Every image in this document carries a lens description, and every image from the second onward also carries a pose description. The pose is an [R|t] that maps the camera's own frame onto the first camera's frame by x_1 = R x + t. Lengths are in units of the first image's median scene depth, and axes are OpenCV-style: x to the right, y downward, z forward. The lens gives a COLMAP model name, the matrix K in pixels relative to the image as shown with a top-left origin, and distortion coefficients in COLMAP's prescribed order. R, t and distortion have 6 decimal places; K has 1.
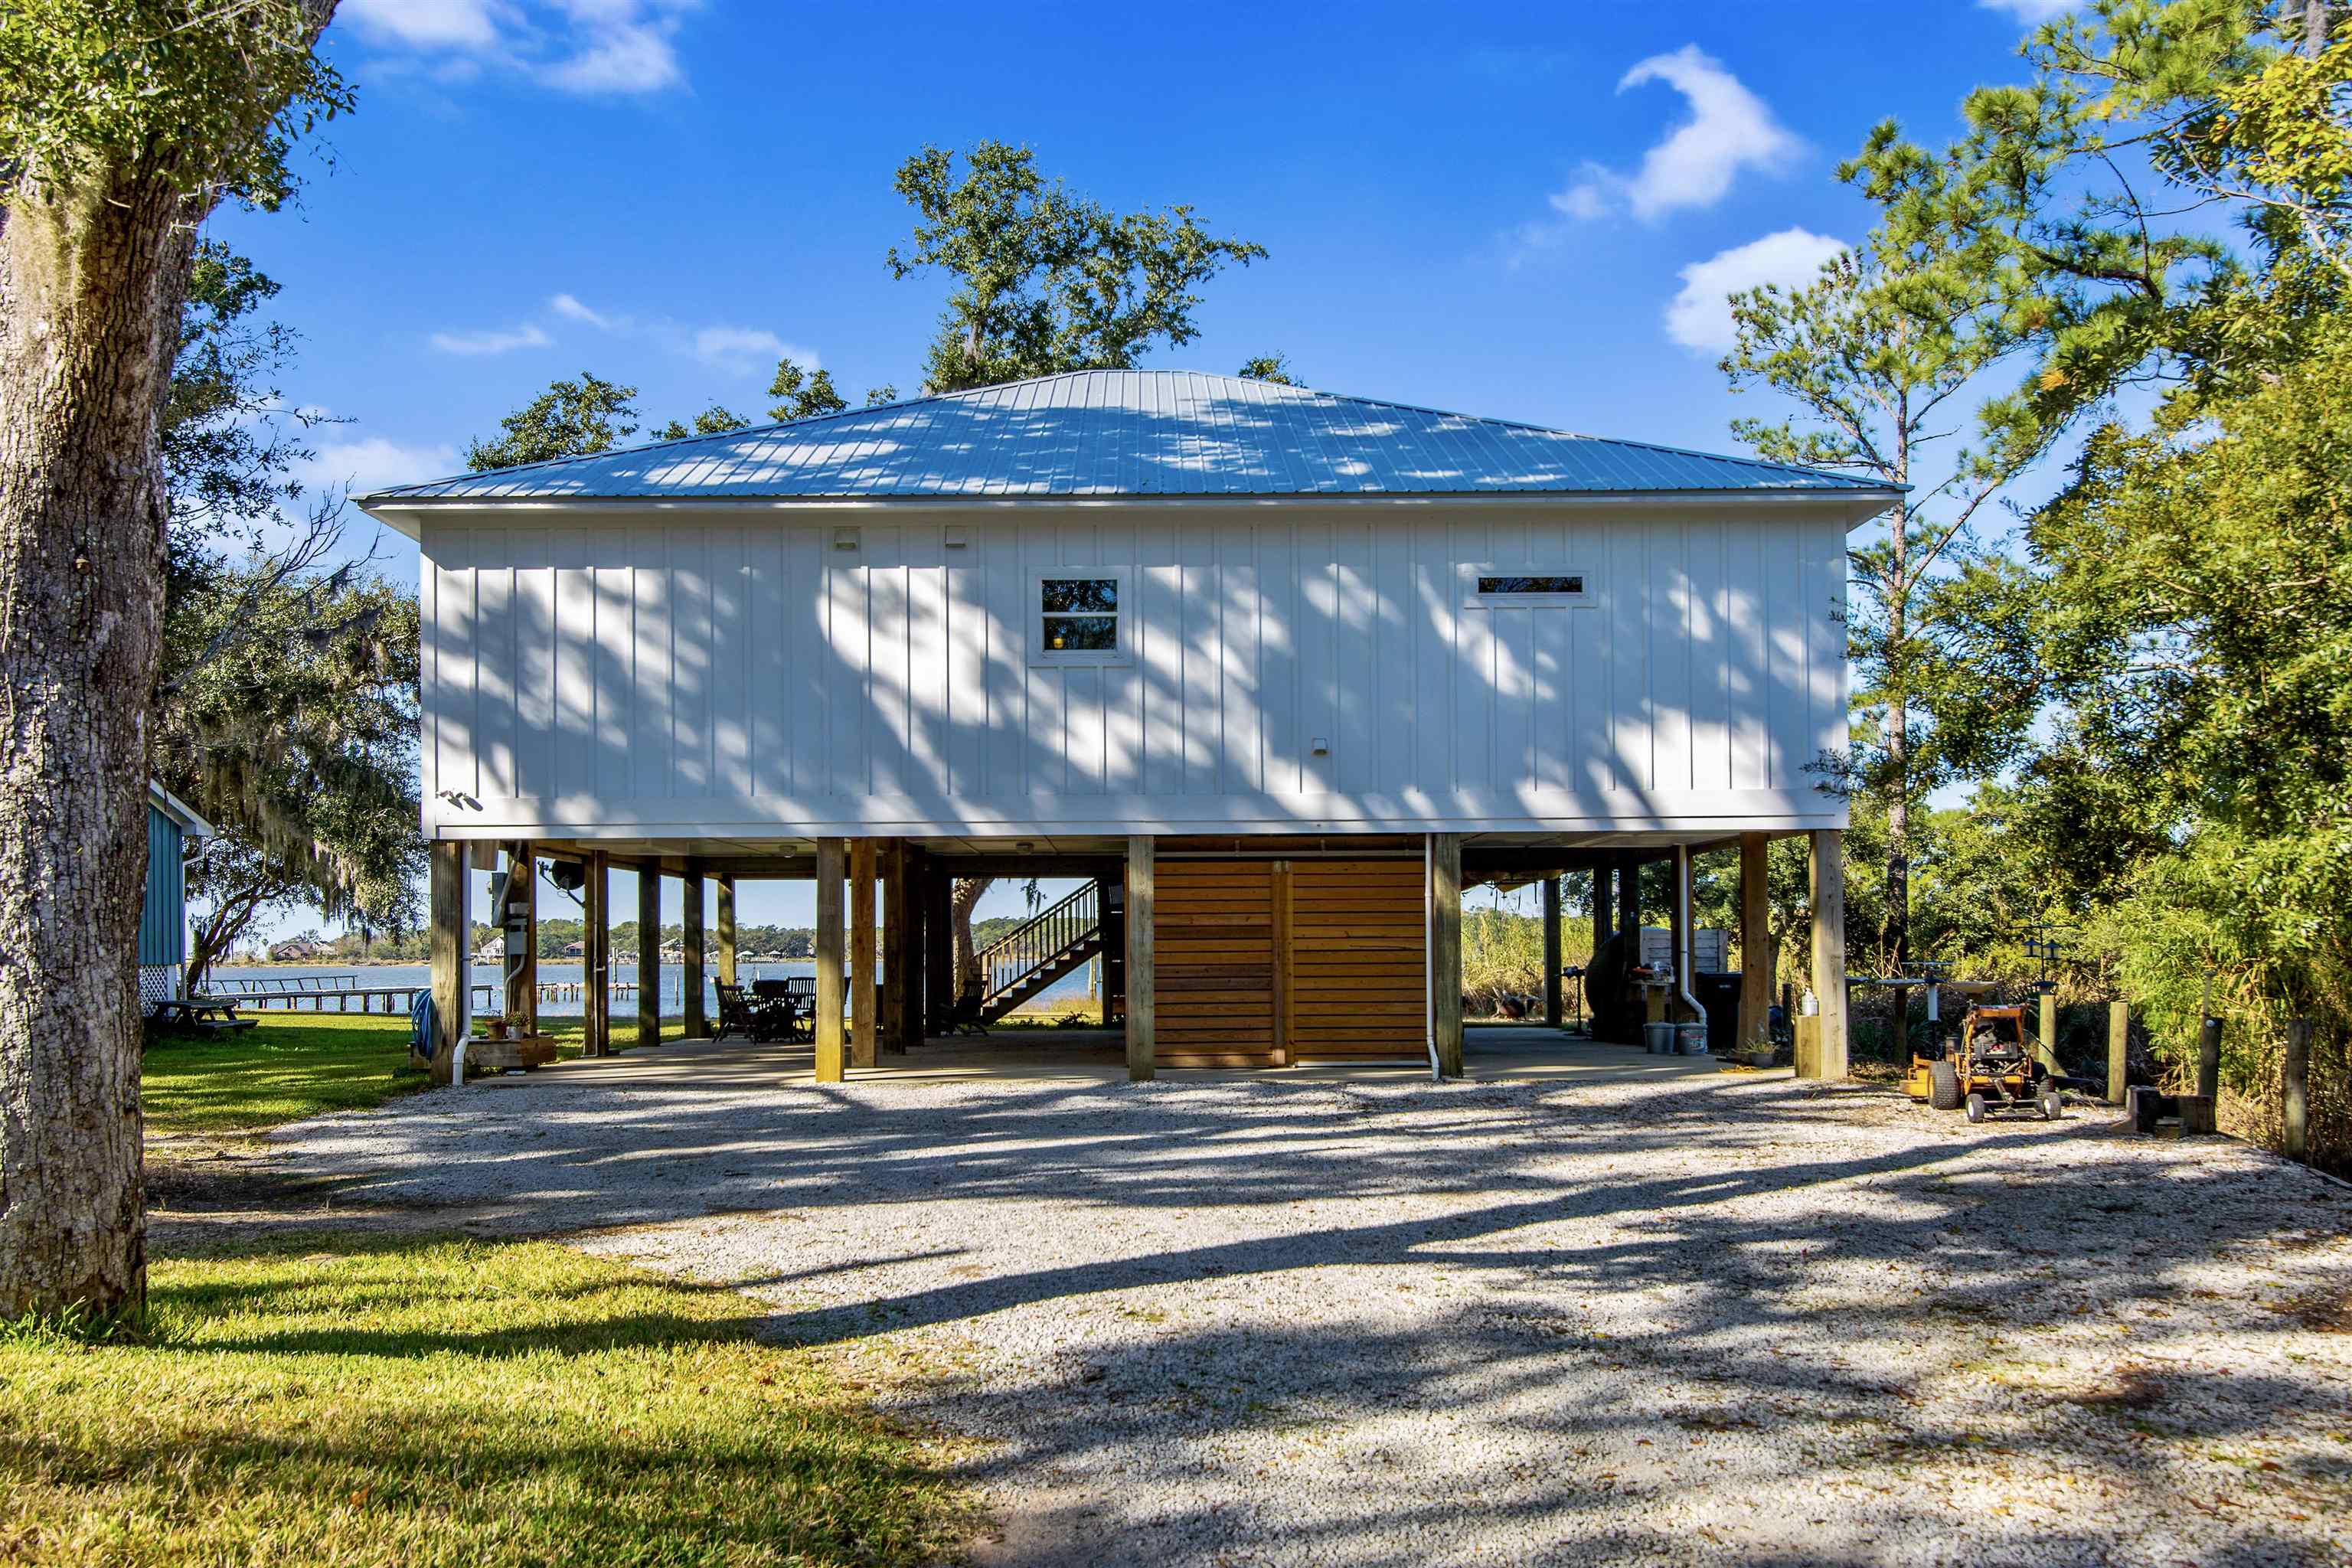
lens RADIAL K [[1626.3, 0, 1174.6], [0, 1626.3, 955.4], [0, 0, 1]] dist [-0.002078, 0.000589]
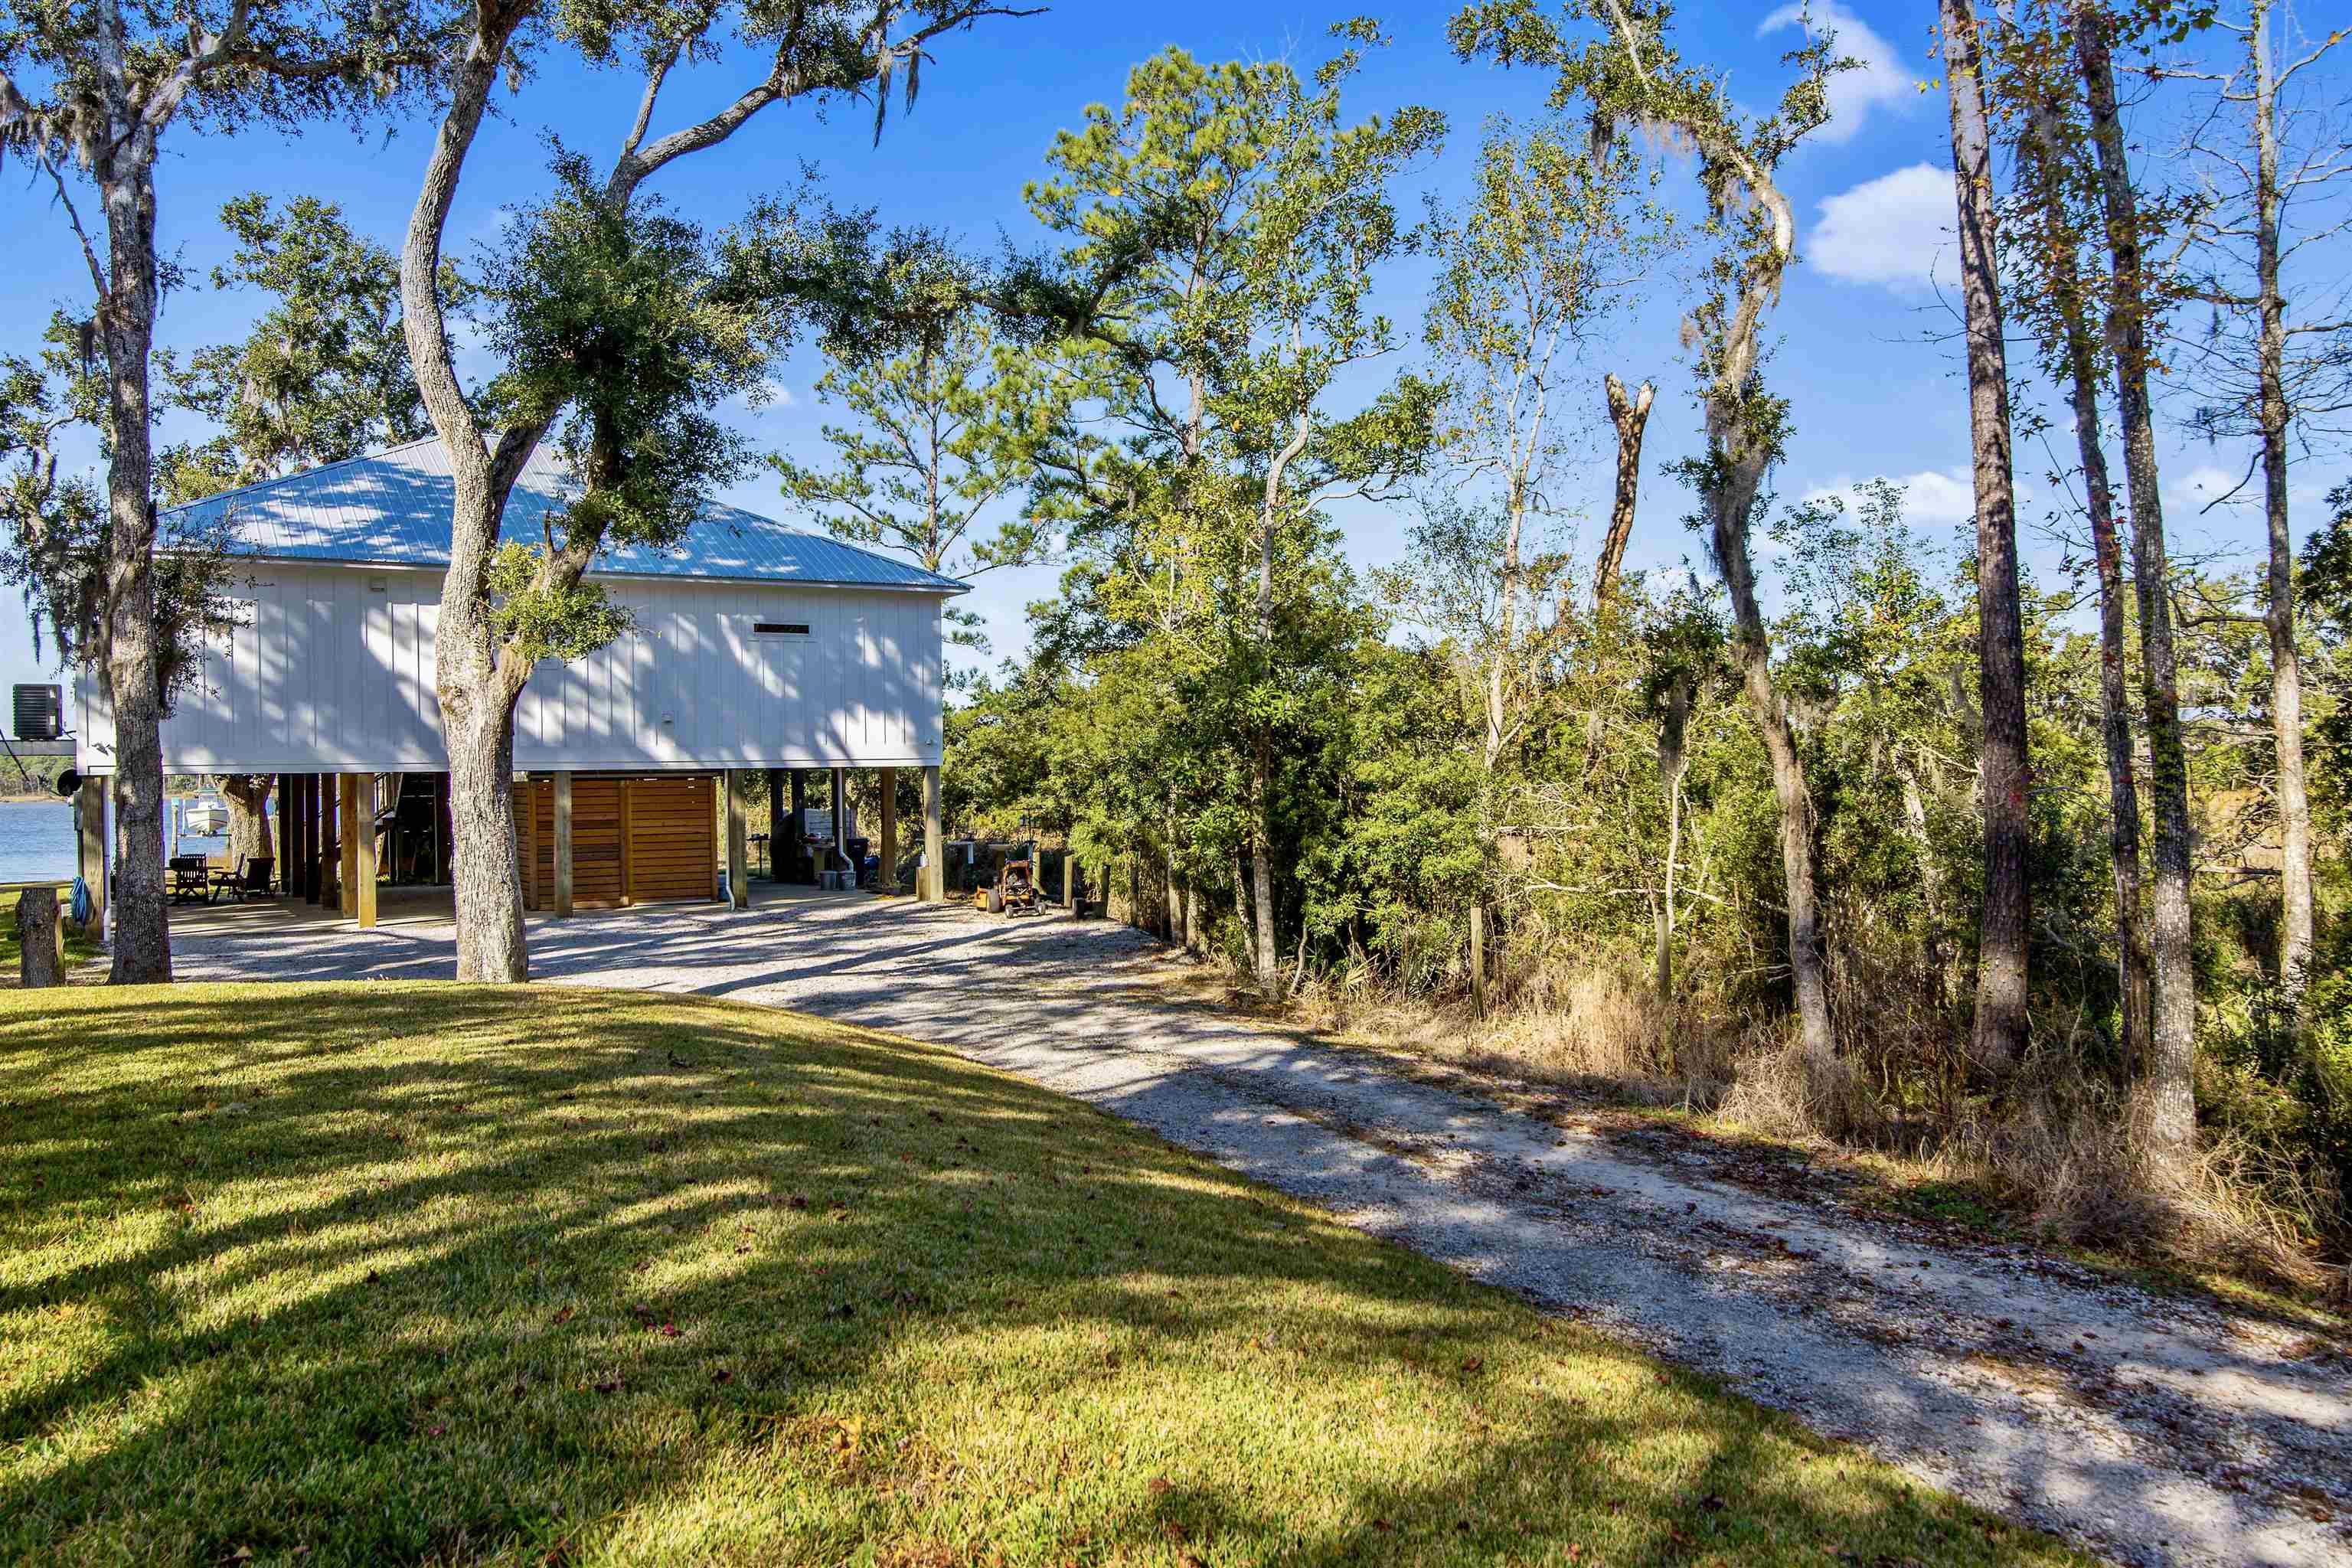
lens RADIAL K [[1872.5, 0, 1176.0], [0, 1872.5, 784.0], [0, 0, 1]] dist [-0.005093, -0.002874]
pose [[0.831706, -0.005964, 0.555184, -0.570174], [0.001261, 0.999960, 0.008853, -0.077938], [-0.555214, -0.006663, 0.831681, -0.958318]]
